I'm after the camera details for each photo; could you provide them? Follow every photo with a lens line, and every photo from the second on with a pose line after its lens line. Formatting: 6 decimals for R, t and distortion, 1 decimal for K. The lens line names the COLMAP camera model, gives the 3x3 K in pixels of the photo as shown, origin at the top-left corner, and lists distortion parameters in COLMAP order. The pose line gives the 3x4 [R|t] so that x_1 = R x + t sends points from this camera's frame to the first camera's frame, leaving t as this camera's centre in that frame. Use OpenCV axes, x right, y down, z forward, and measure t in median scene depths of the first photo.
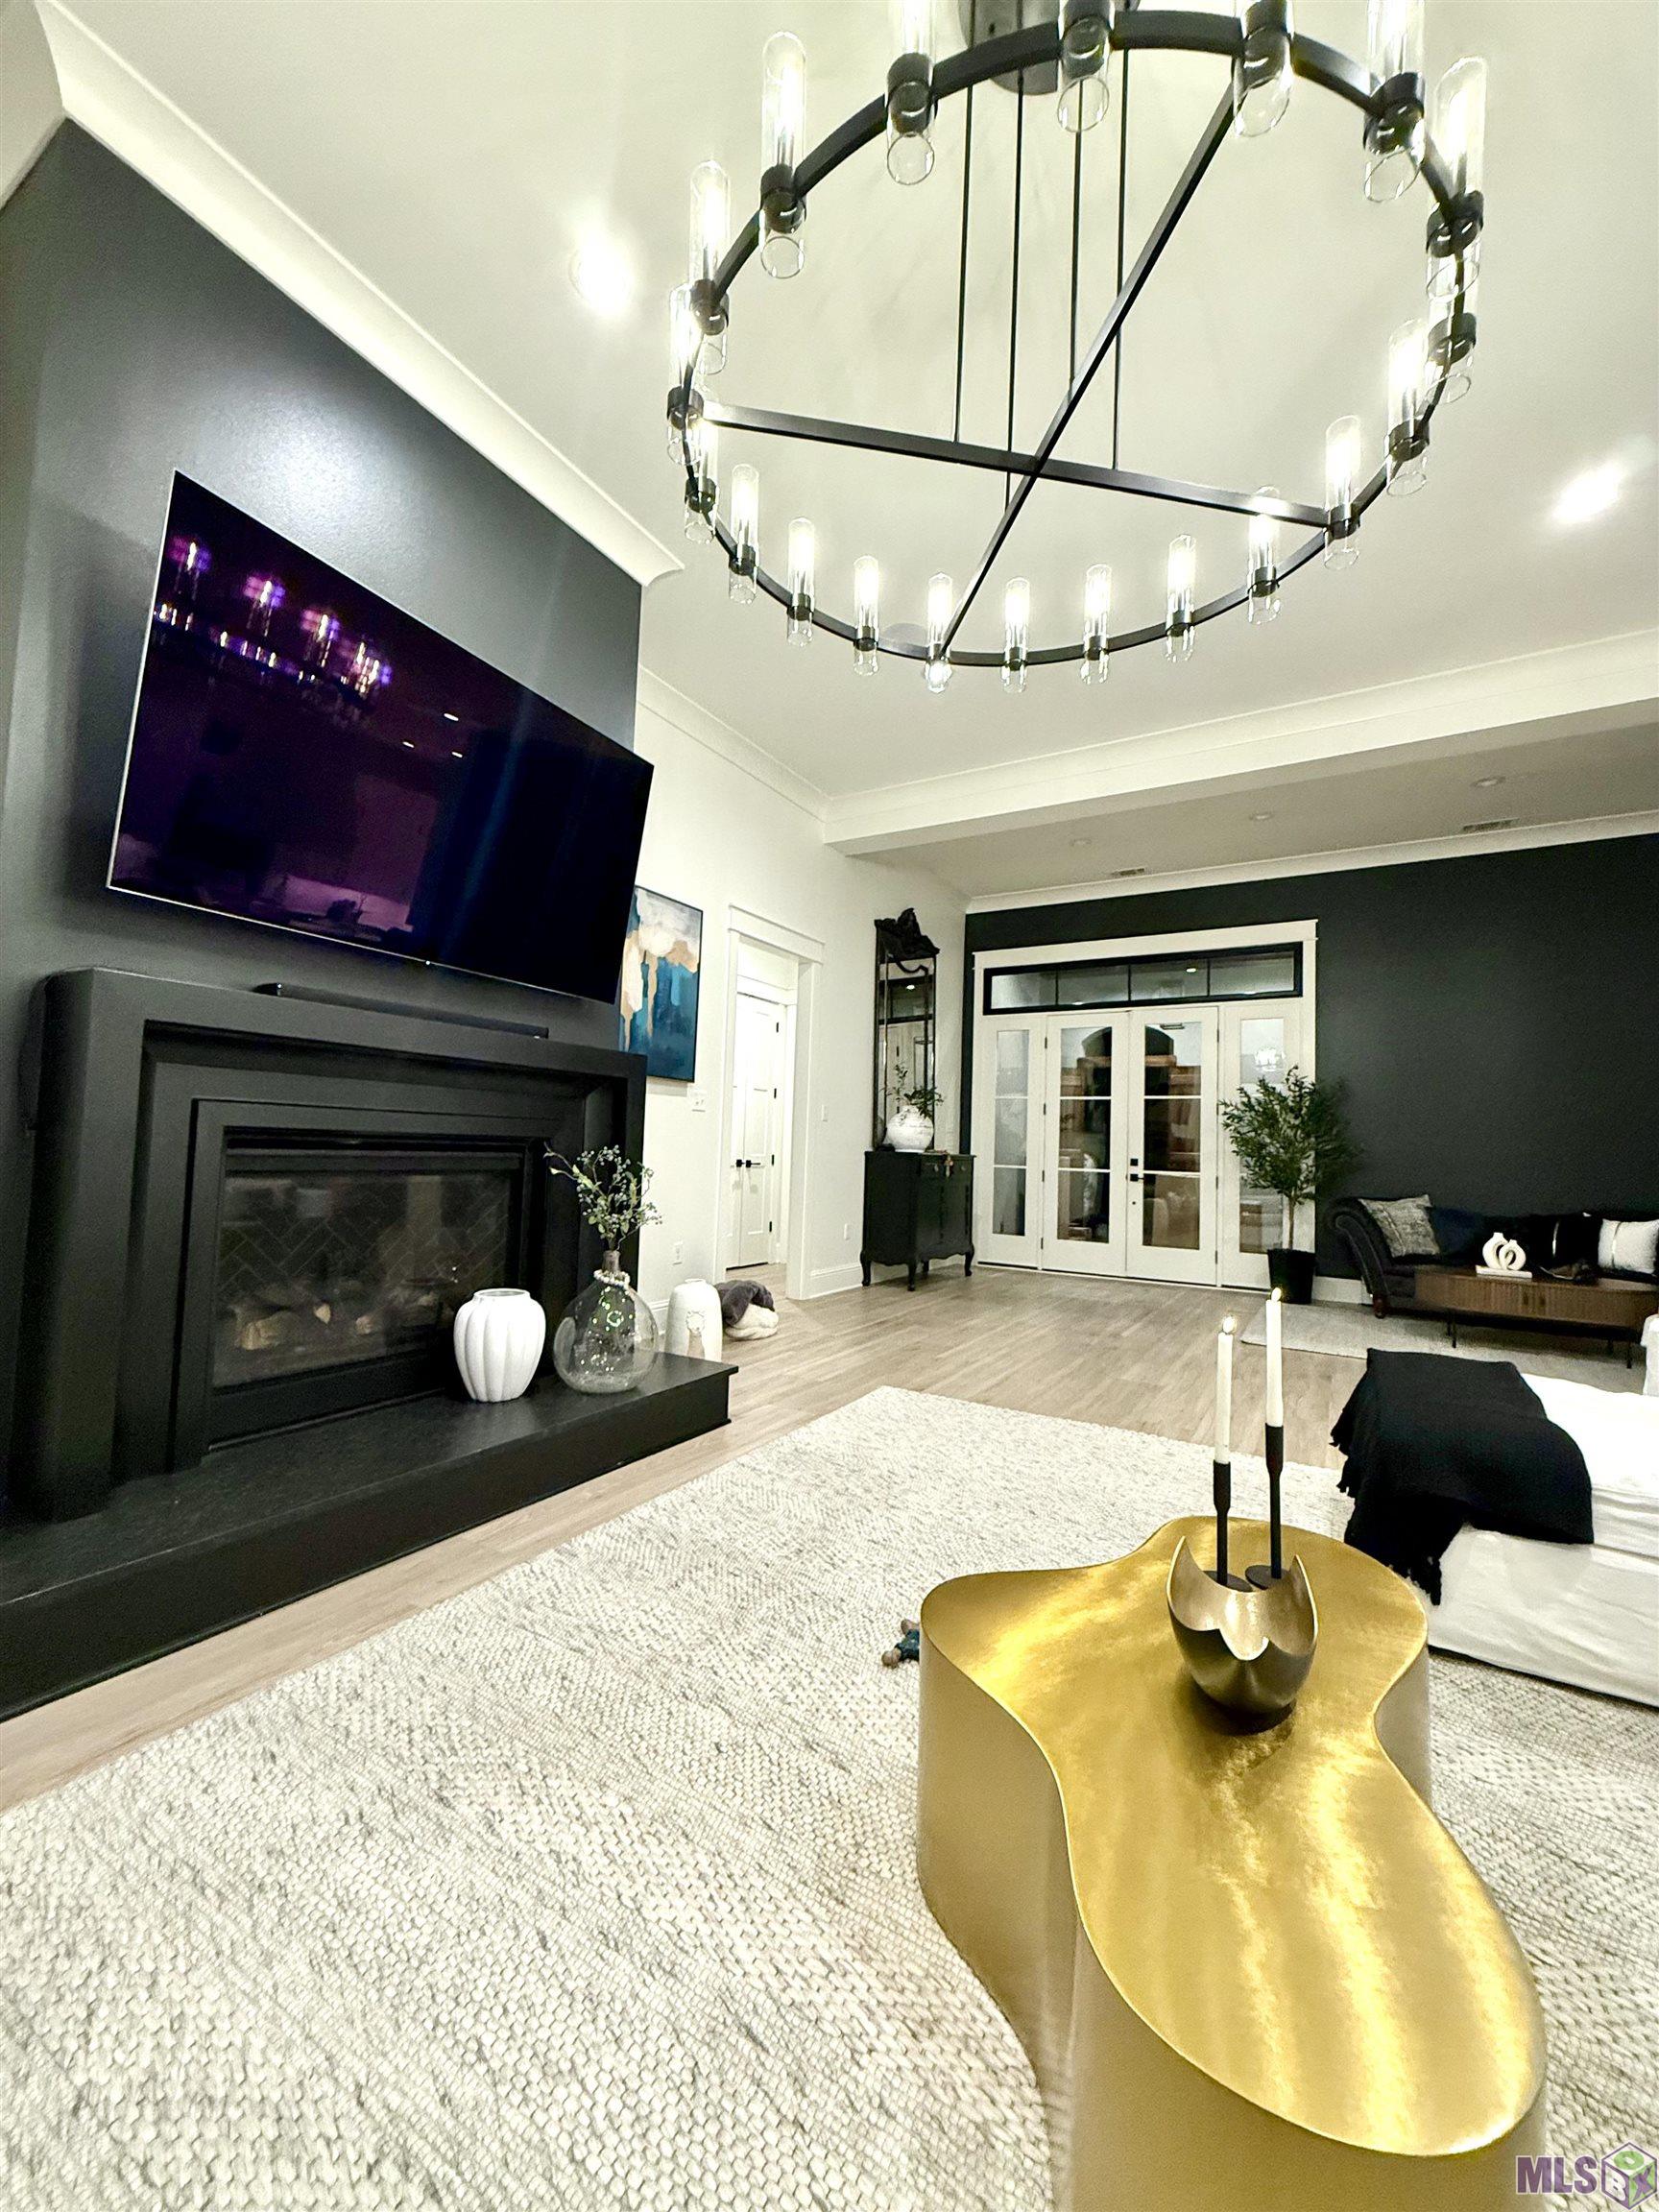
lens RADIAL K [[879.0, 0, 830.5], [0, 879.0, 1102.3], [0, 0, 1]] dist [0.000097, 0.000354]
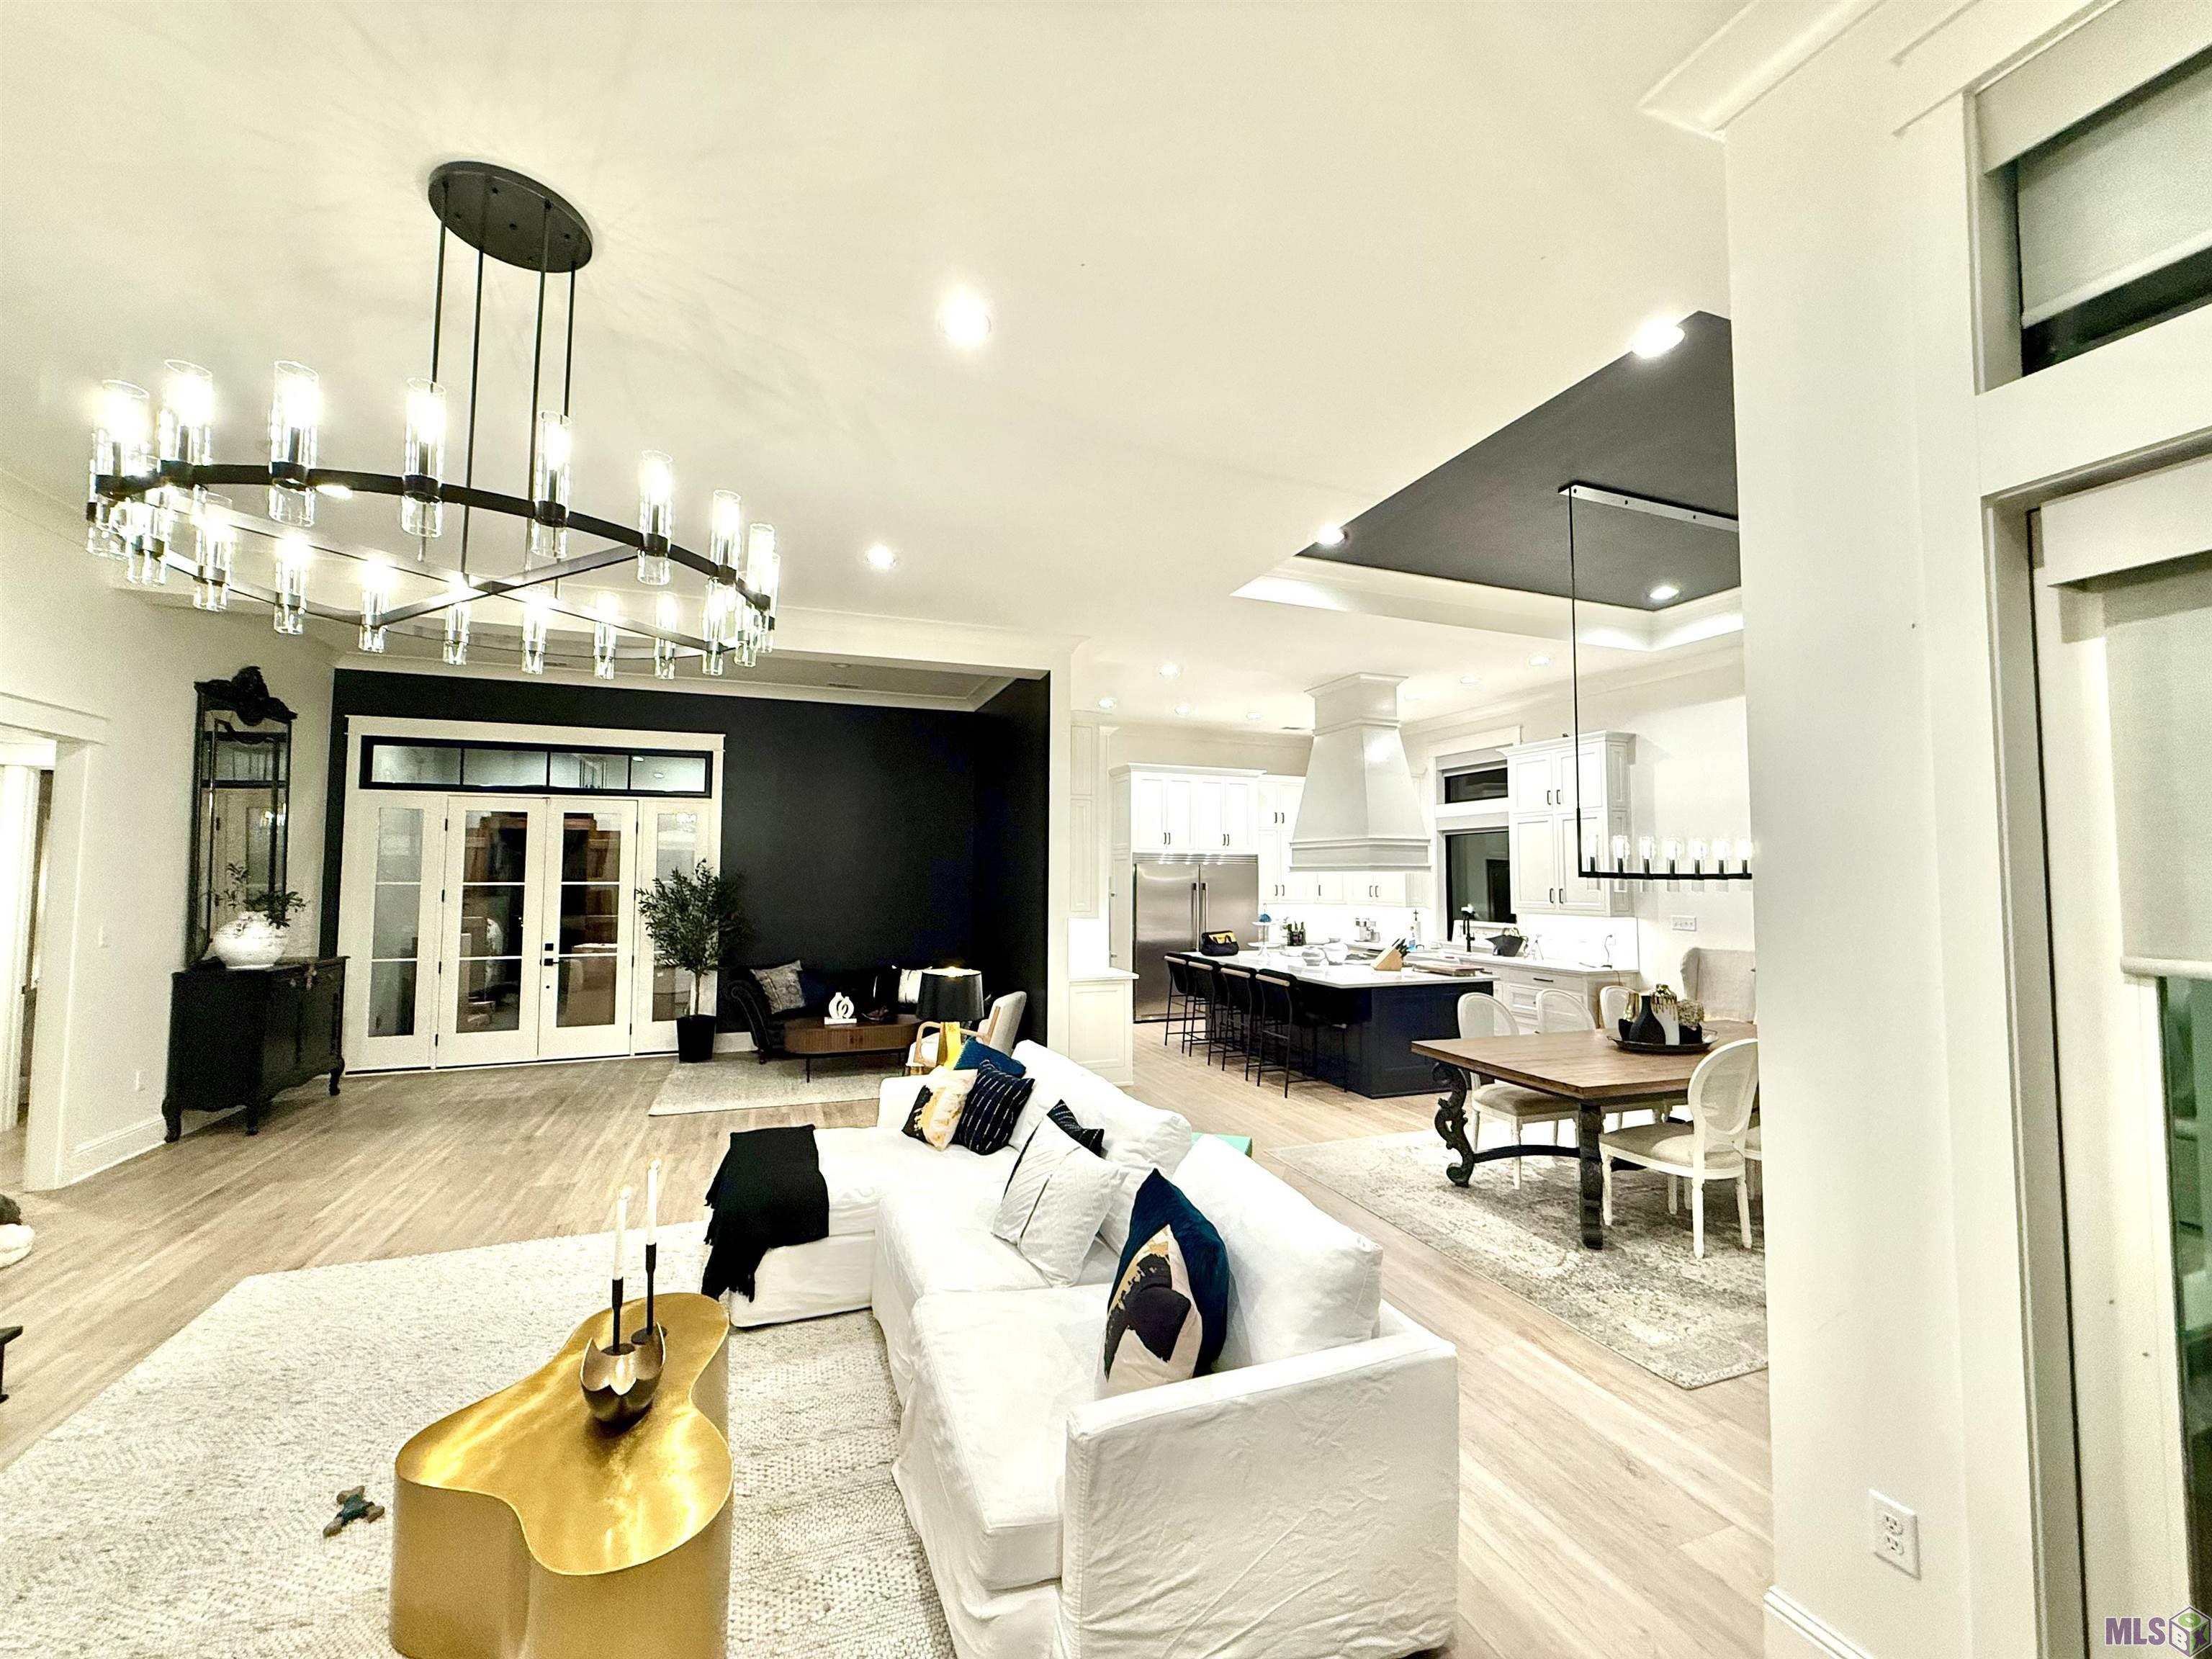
lens RADIAL K [[879.0, 0, 1101.6], [0, 879.0, 829.1], [0, 0, 1]] dist [0.000097, 0.000354]
pose [[0.623365, 0.013179, 0.781820, -0.138350], [-0.024123, 0.999706, 0.002381, -0.218465], [-0.781559, -0.020344, 0.623499, -0.343870]]
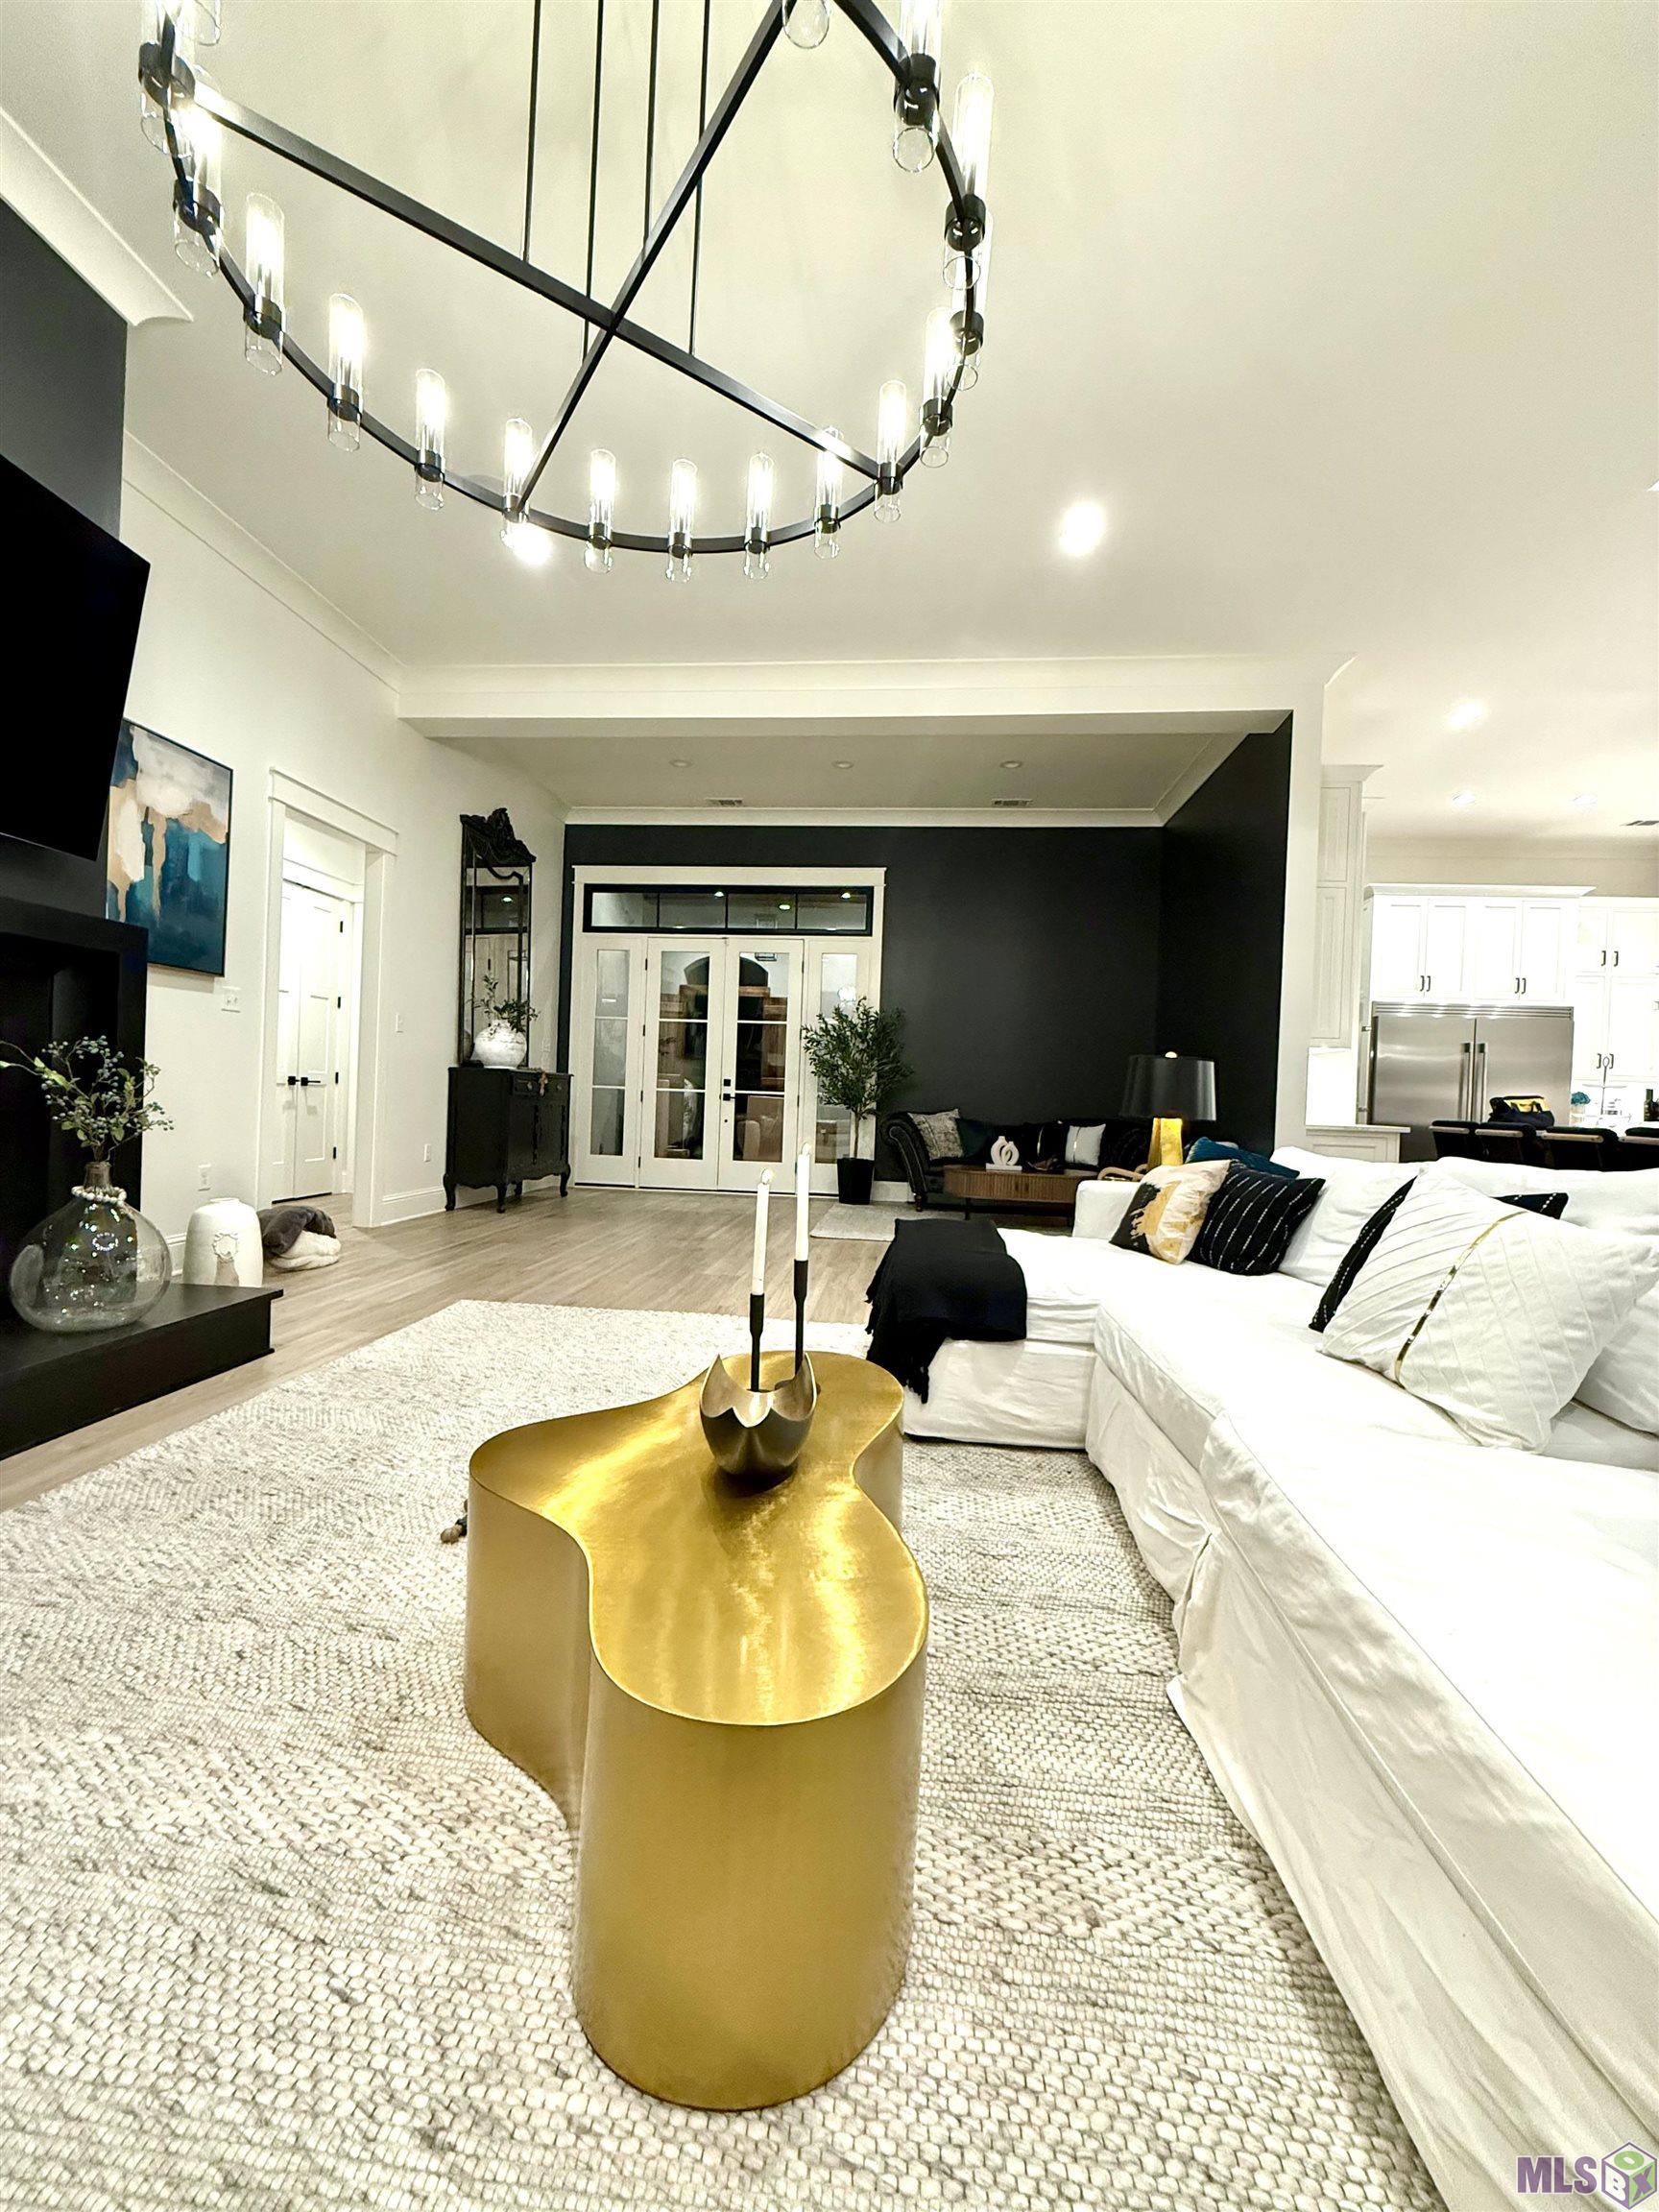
lens RADIAL K [[879.0, 0, 830.5], [0, 879.0, 1102.3], [0, 0, 1]] dist [0.000097, 0.000354]
pose [[0.905277, -0.003017, 0.424810, 0.021458], [-0.029391, 0.997134, 0.069716, 0.036234], [-0.423803, -0.075598, 0.902594, -0.026404]]
